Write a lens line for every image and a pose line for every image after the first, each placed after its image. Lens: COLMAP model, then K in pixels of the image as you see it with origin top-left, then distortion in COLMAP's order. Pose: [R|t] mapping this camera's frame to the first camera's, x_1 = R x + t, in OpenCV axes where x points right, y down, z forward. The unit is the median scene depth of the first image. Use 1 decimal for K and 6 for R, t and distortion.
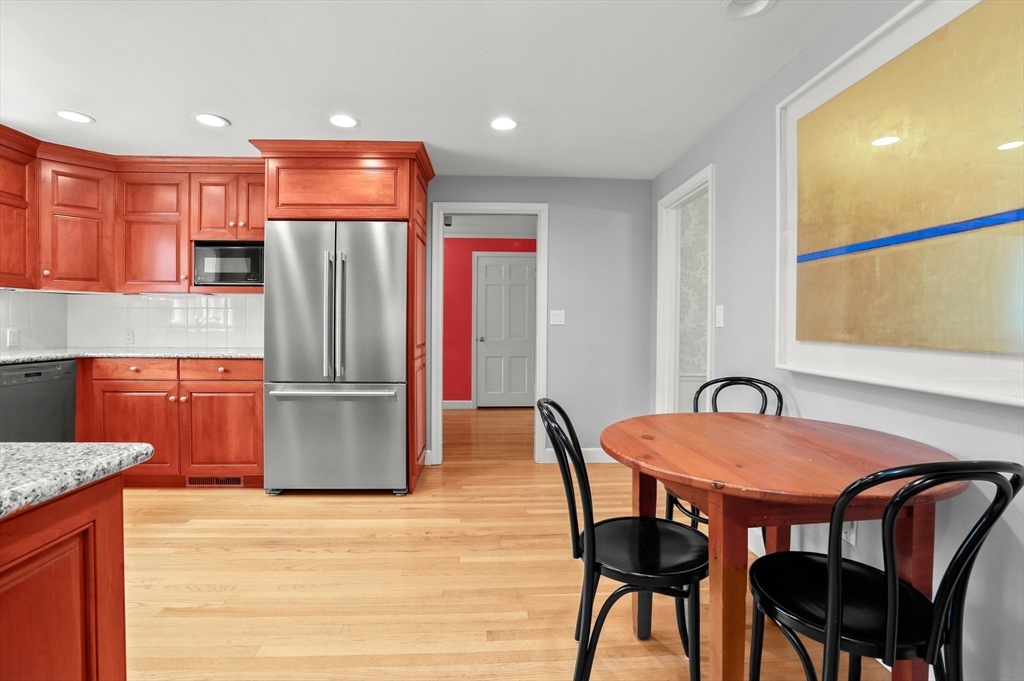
lens RADIAL K [[482.7, 0, 513.1], [0, 482.7, 334.9], [0, 0, 1]] dist [-0.034576, 0.009677]
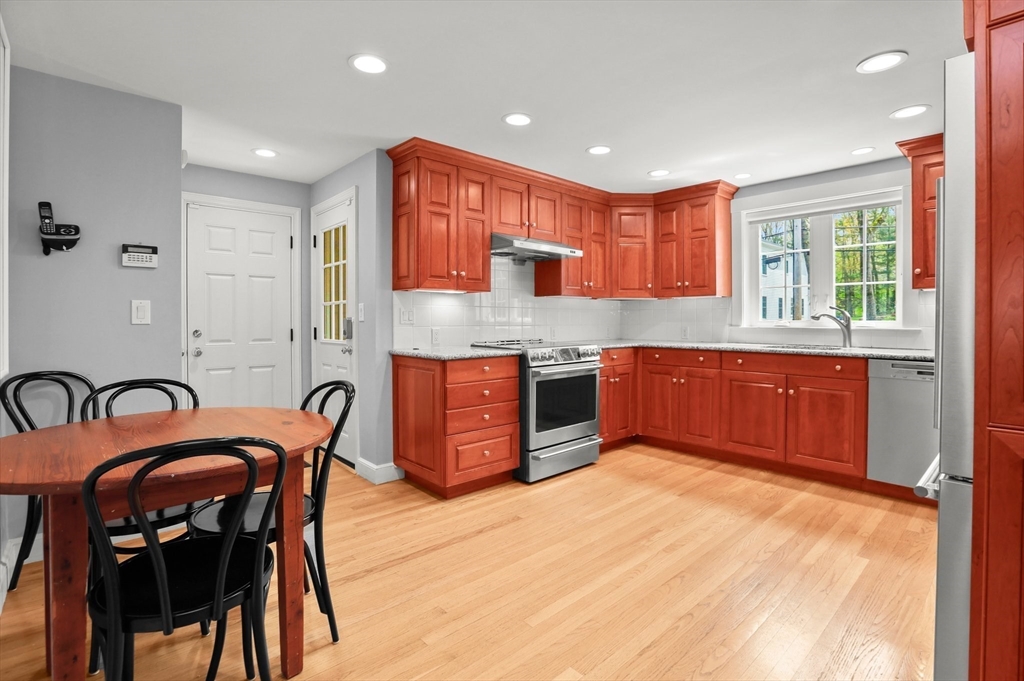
lens RADIAL K [[482.7, 0, 516.6], [0, 482.7, 323.4], [0, 0, 1]] dist [-0.034576, 0.009677]
pose [[-0.765524, -0.017192, -0.643177, 0.311516], [-0.033534, 0.999350, 0.013200, -0.006095], [0.642533, 0.031673, -0.765603, 1.204316]]
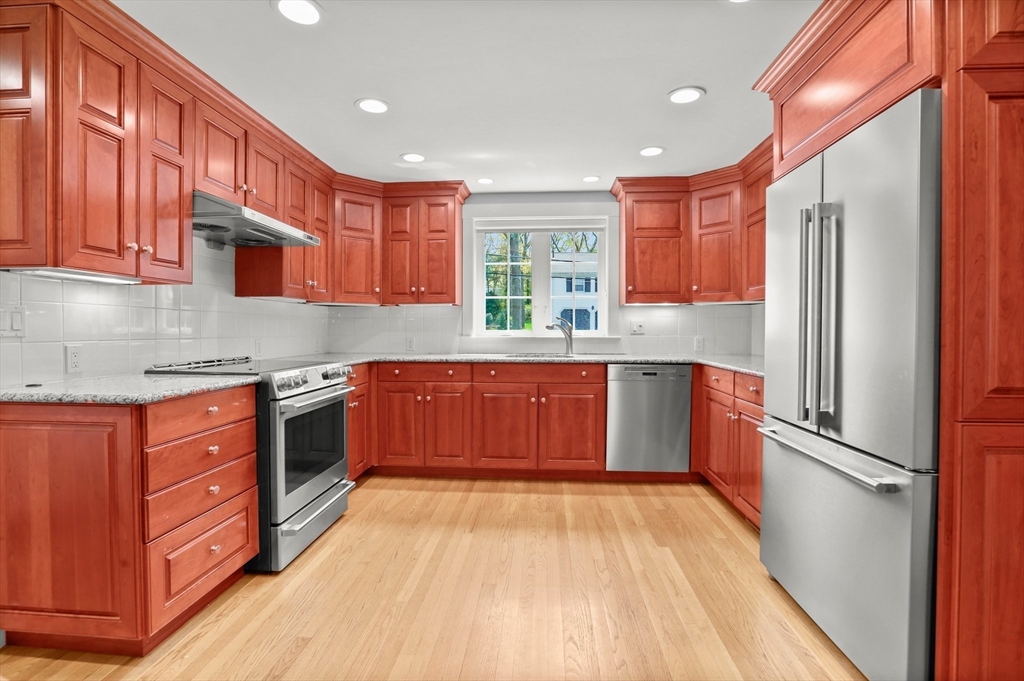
lens RADIAL K [[482.7, 0, 513.0], [0, 482.7, 335.2], [0, 0, 1]] dist [-0.034576, 0.009677]
pose [[-0.123442, -0.011237, -0.992288, 0.254037], [-0.027727, 0.999585, -0.007870, 0.004747], [0.991964, 0.026541, -0.123702, 0.799618]]
